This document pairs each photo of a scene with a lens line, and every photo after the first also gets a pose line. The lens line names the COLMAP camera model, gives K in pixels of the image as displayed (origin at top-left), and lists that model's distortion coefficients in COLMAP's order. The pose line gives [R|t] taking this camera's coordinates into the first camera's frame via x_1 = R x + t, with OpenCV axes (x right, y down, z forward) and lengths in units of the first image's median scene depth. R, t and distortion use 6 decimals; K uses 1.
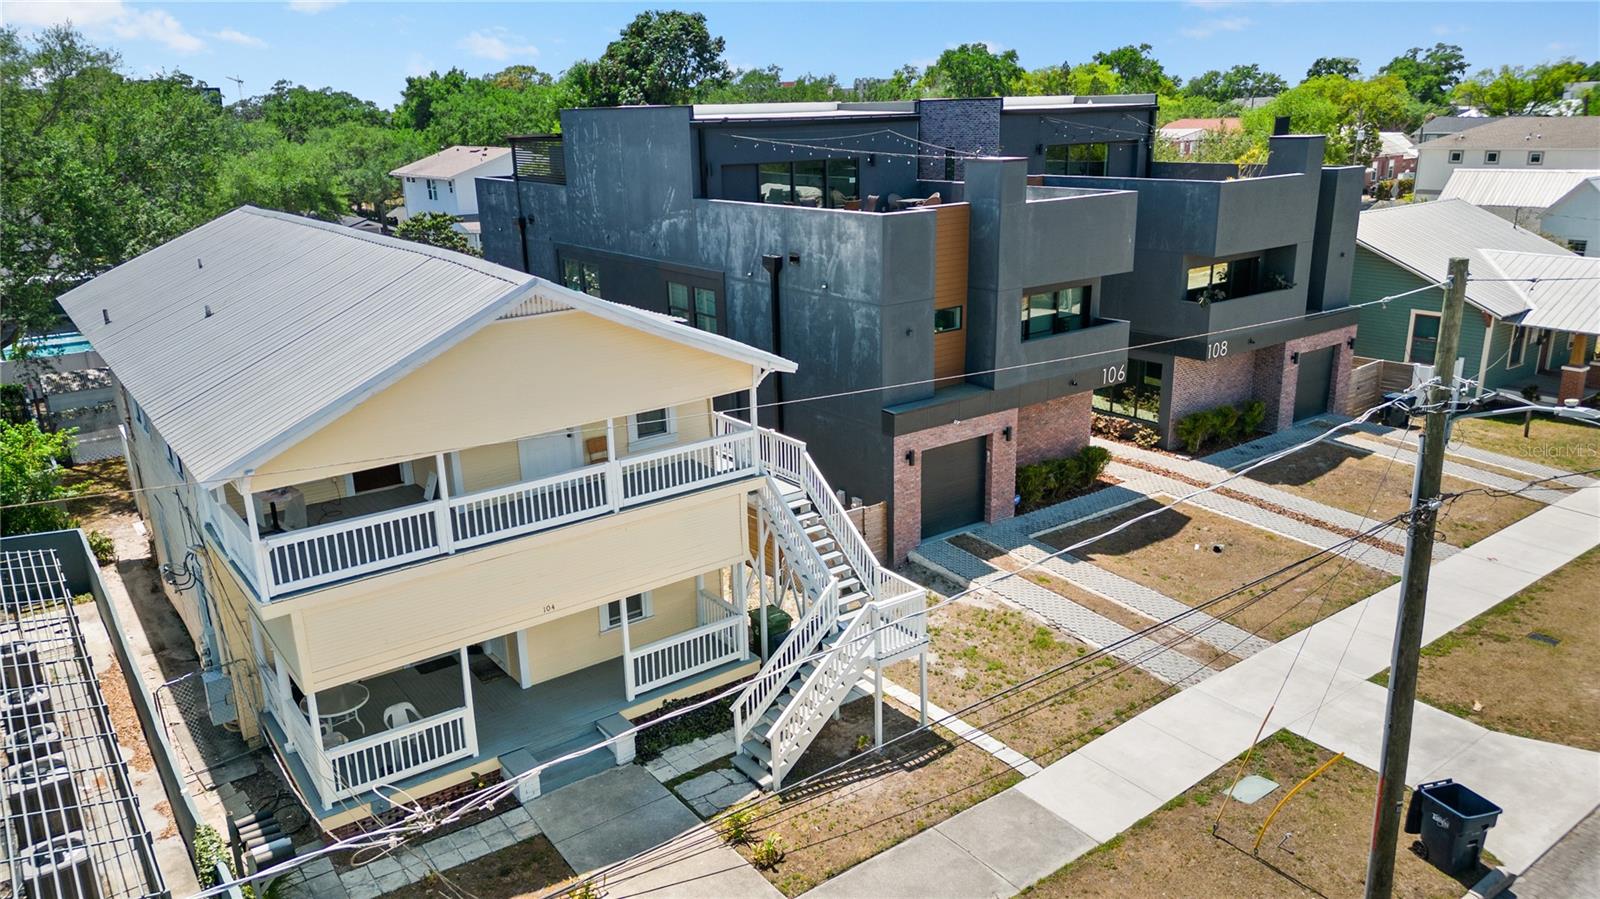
lens RADIAL K [[1115.6, 0, 794.3], [0, 1115.6, 449.2], [0, 0, 1]] dist [0.073039, -0.077244]
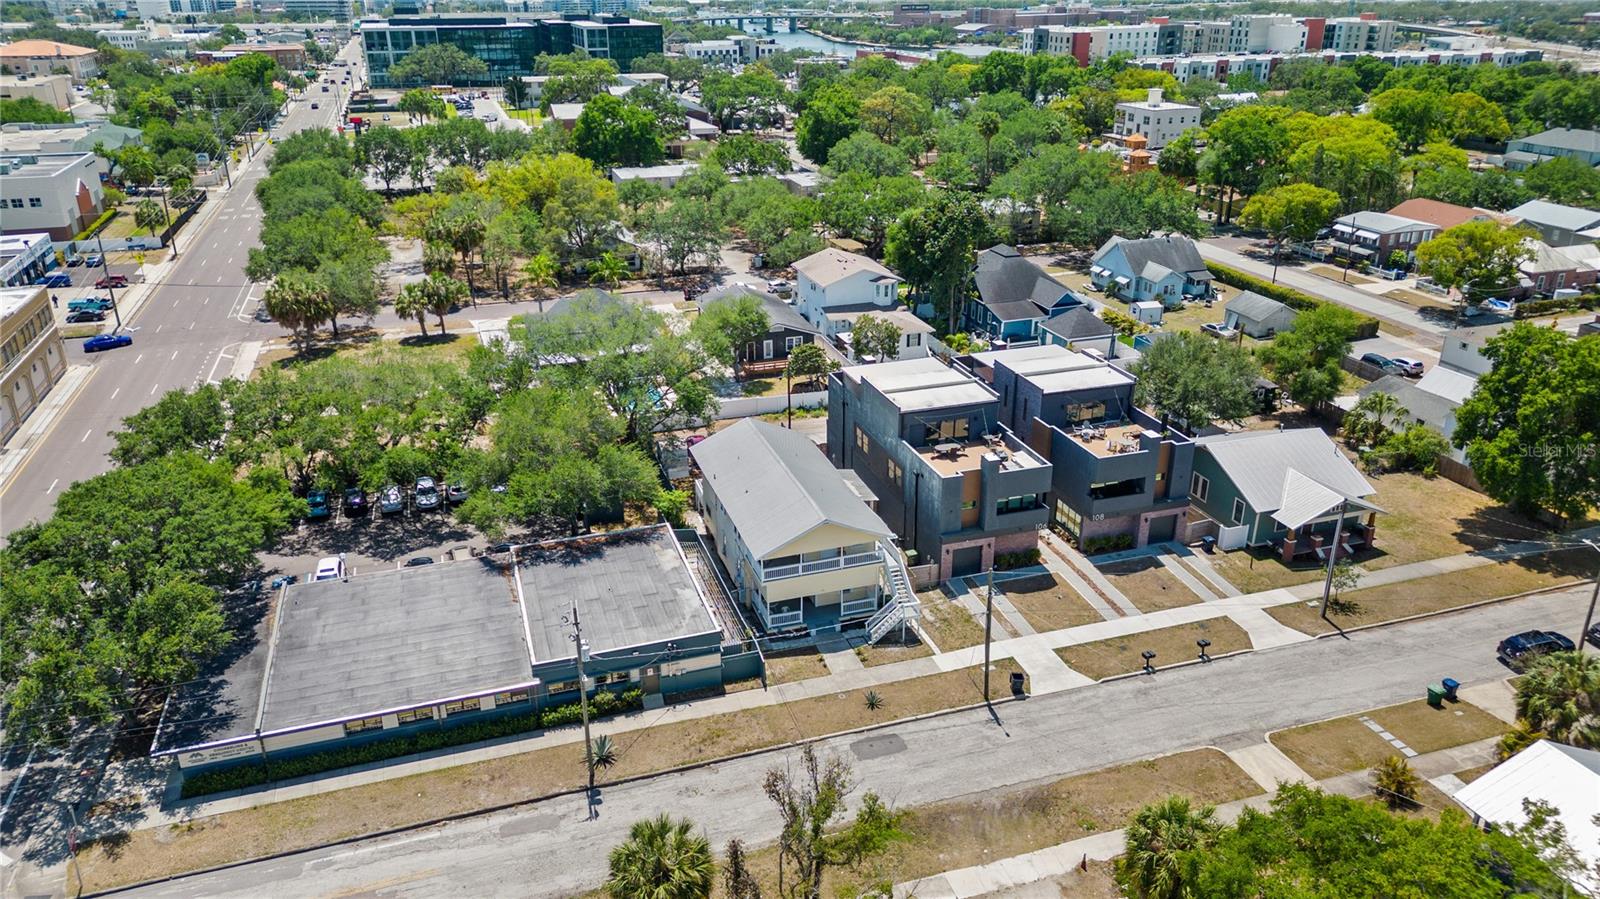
lens RADIAL K [[1115.6, 0, 794.3], [0, 1115.6, 449.2], [0, 0, 1]] dist [0.073039, -0.077244]
pose [[0.946591, 0.140029, -0.290443, 0.600659], [-0.106299, 0.985944, 0.128901, -0.667673], [0.304410, -0.091142, 0.948171, -2.149496]]
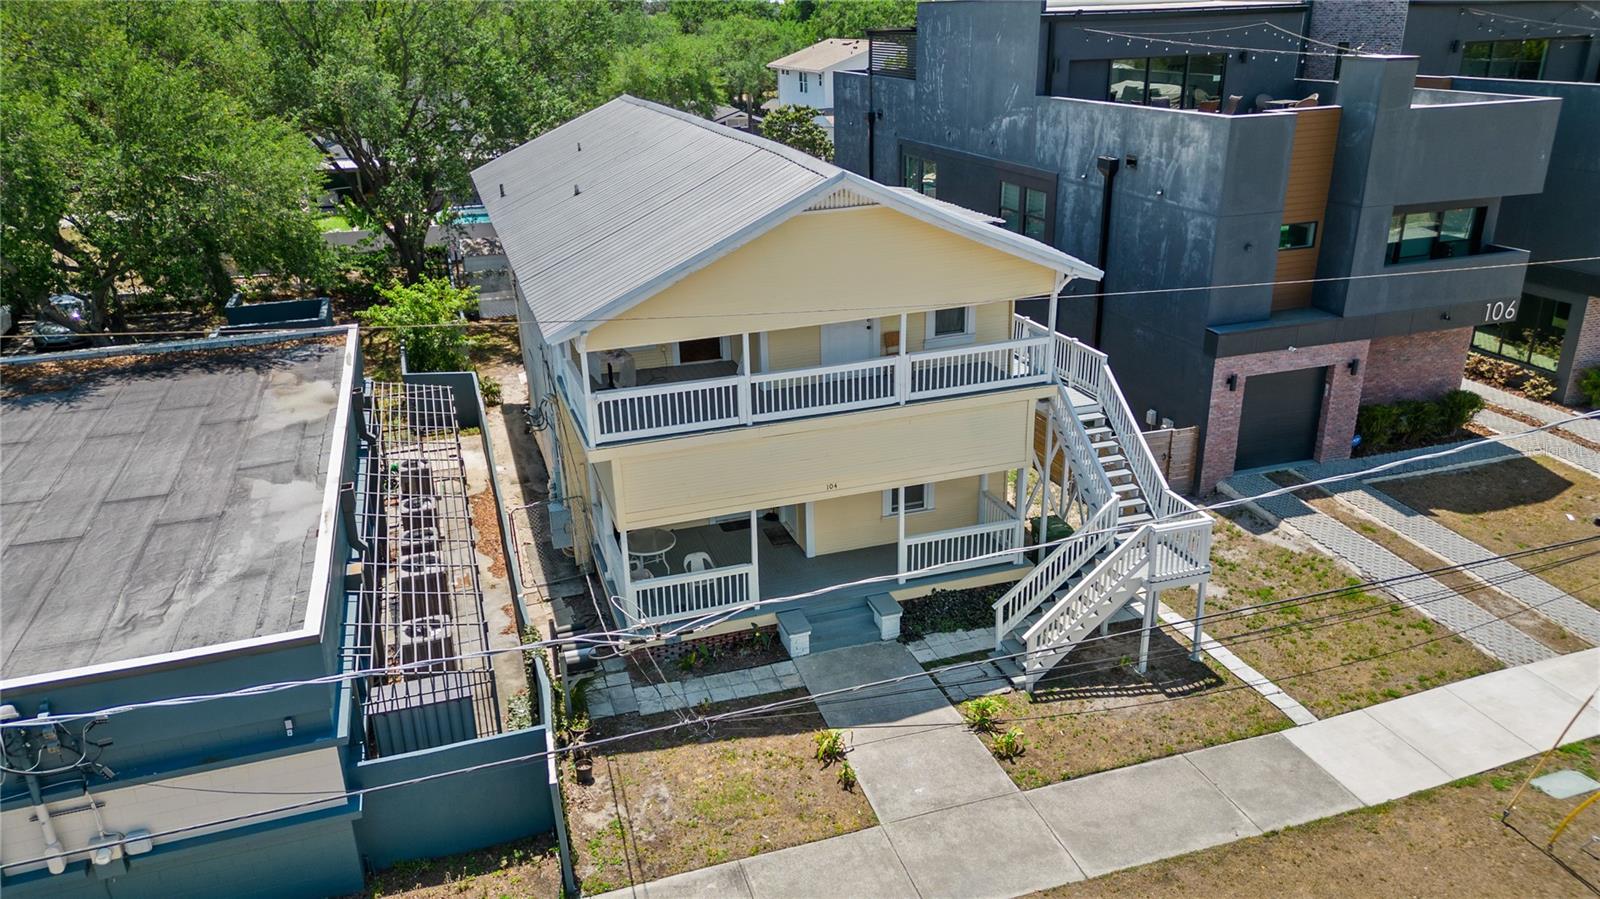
lens RADIAL K [[1115.6, 0, 794.3], [0, 1115.6, 449.2], [0, 0, 1]] dist [0.073039, -0.077244]
pose [[0.948838, 0.116957, -0.293304, 0.043077], [-0.091191, 0.990791, 0.100083, 0.002280], [0.302309, -0.068216, 0.950766, -0.017676]]
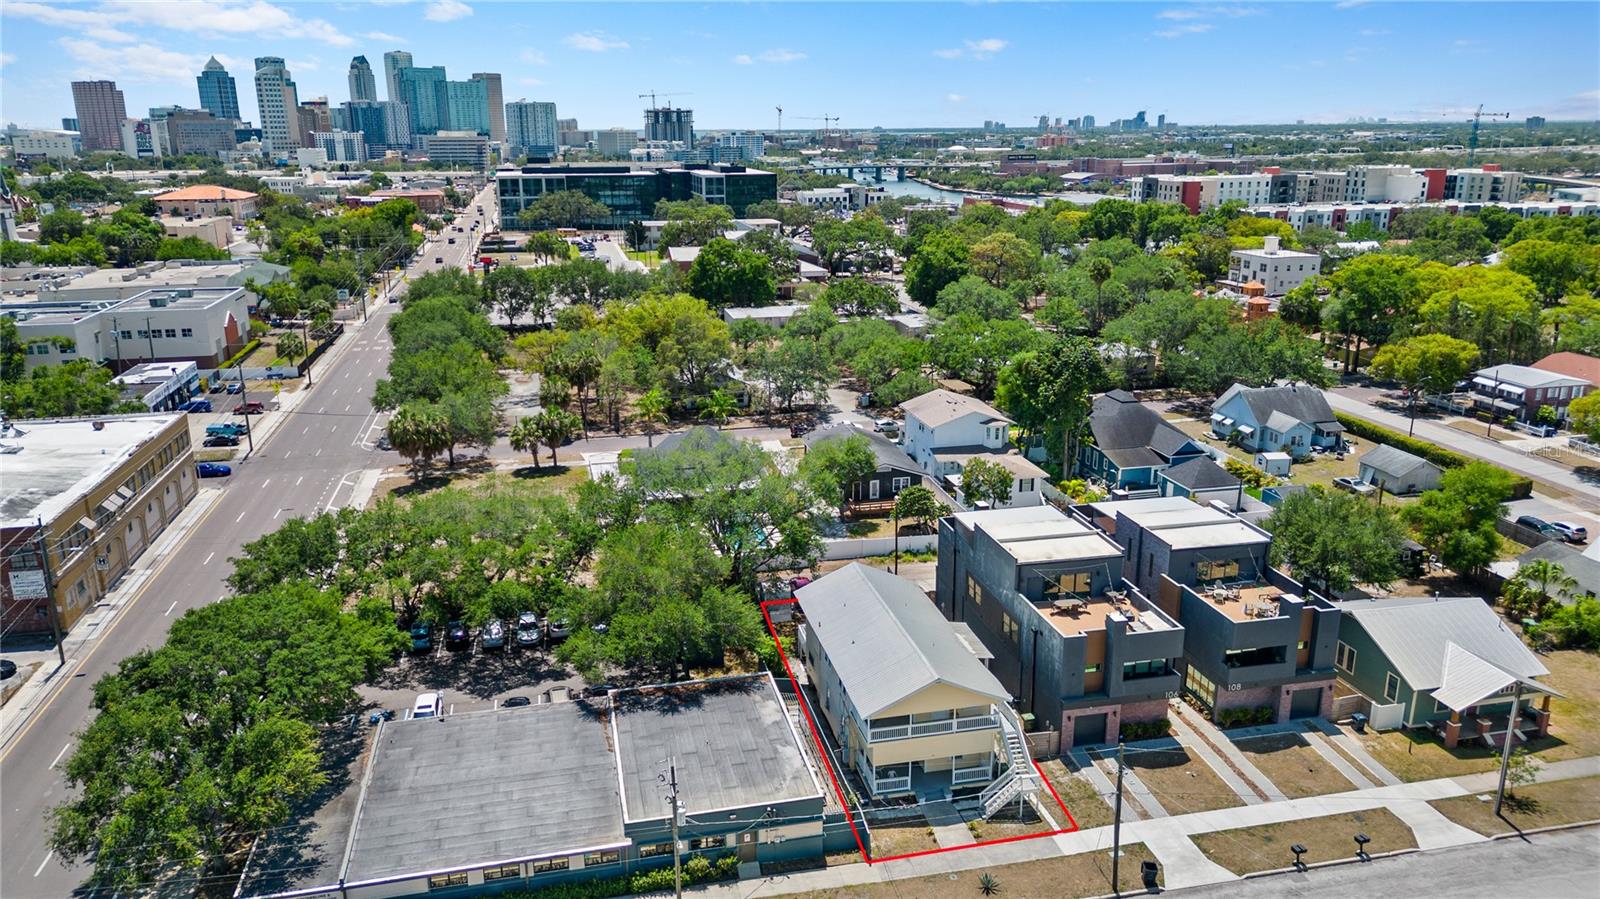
lens RADIAL K [[1115.6, 0, 794.3], [0, 1115.6, 449.2], [0, 0, 1]] dist [0.073039, -0.077244]
pose [[0.912706, 0.128421, -0.387912, 0.526068], [-0.130480, 0.991225, 0.021151, -0.689572], [0.387224, 0.031310, 0.921454, -2.062065]]
